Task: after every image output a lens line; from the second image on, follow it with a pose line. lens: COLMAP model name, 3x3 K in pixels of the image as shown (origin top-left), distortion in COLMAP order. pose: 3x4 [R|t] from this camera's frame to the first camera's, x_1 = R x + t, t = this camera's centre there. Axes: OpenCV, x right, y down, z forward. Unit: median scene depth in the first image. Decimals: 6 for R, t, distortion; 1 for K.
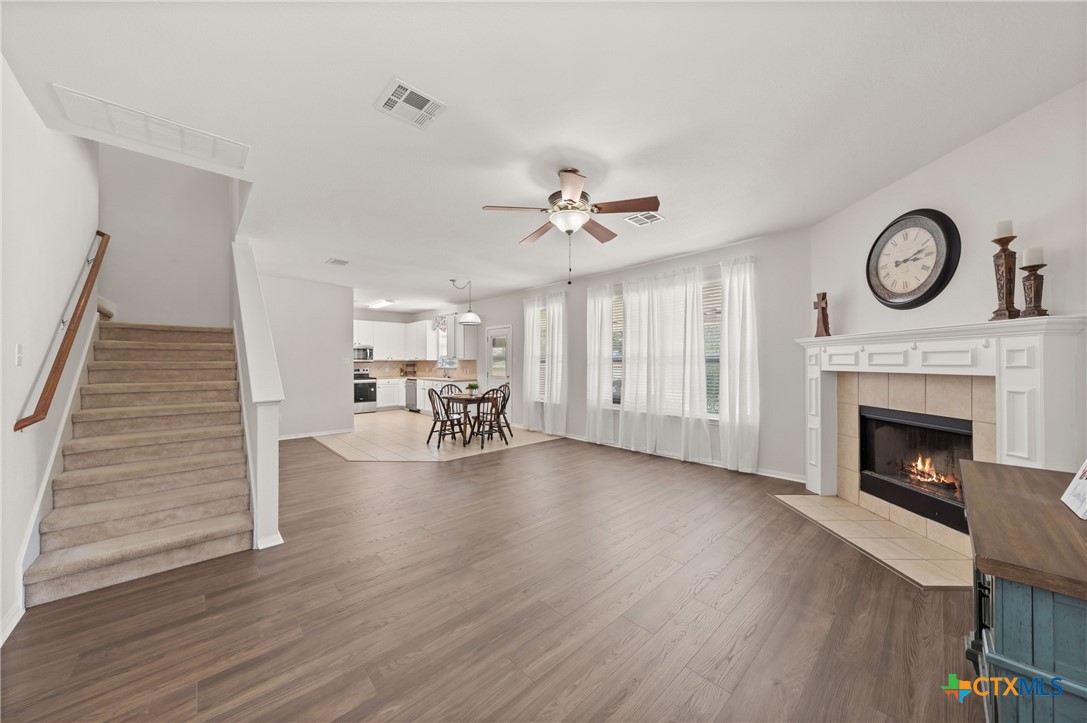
lens RADIAL K [[377.0, 0, 548.1], [0, 377.0, 358.4], [0, 0, 1]] dist [-0.000173, 0.000017]
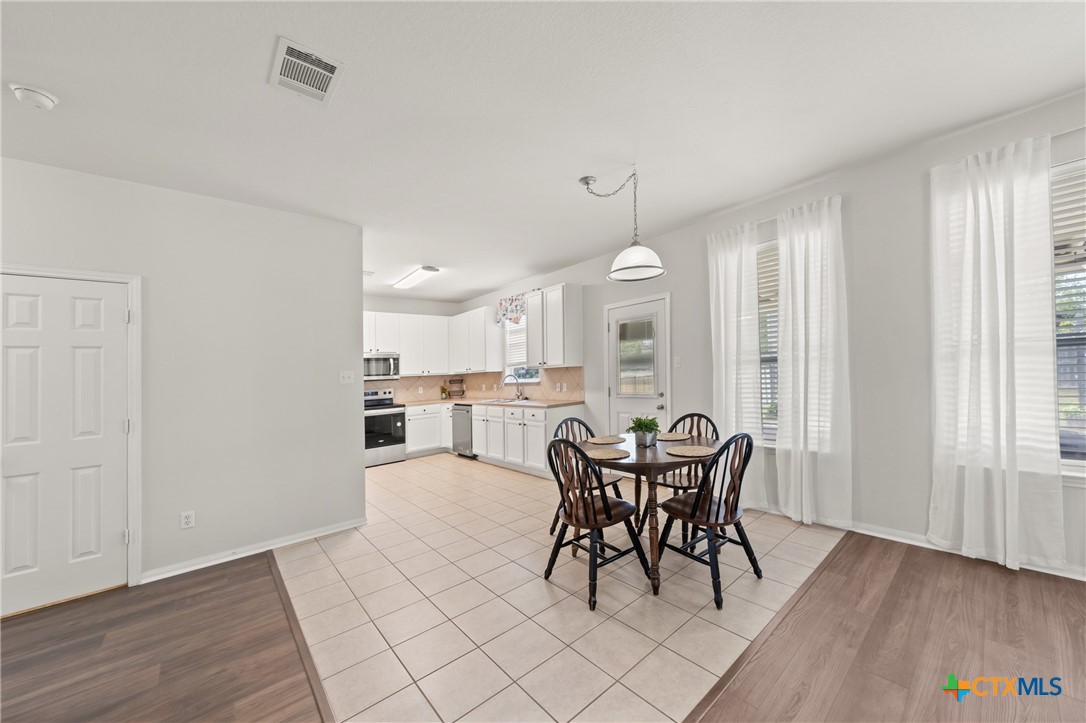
lens RADIAL K [[396.0, 0, 574.7], [0, 396.0, 338.4], [0, 0, 1]] dist [-0.000597, -0.000043]
pose [[0.998860, -0.047502, -0.004701, -0.323322], [0.047018, 0.996088, -0.074819, 0.009694], [0.008236, 0.074513, 0.997186, 0.660654]]
